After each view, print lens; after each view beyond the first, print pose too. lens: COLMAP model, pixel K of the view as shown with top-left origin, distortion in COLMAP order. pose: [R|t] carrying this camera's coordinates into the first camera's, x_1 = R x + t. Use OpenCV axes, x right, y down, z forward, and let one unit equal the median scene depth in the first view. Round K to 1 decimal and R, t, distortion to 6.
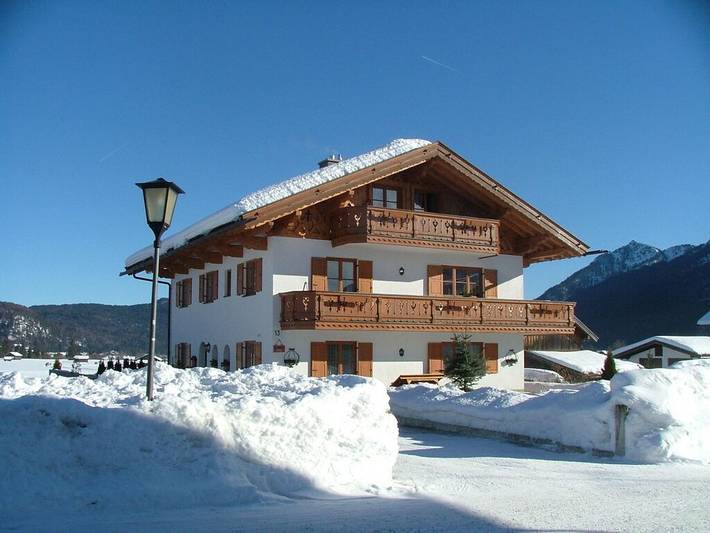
lens RADIAL K [[788.2, 0, 357.4], [0, 788.2, 298.9], [0, 0, 1]] dist [-0.008504, 0.001259]
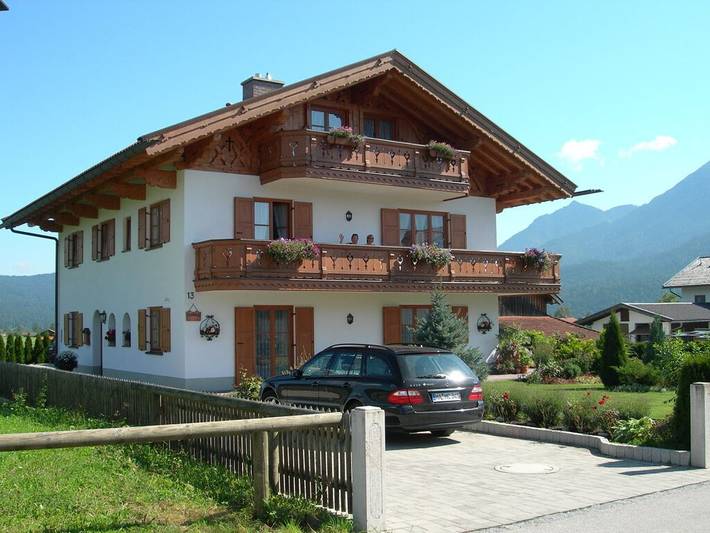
lens RADIAL K [[864.4, 0, 355.0], [0, 864.4, 266.5], [0, 0, 1]] dist [-0.118470, -0.001307]
pose [[0.996257, -0.010656, 0.085783, -0.012303], [0.010581, 0.999943, 0.001326, 0.013779], [-0.085792, -0.000414, 0.996313, 0.134129]]
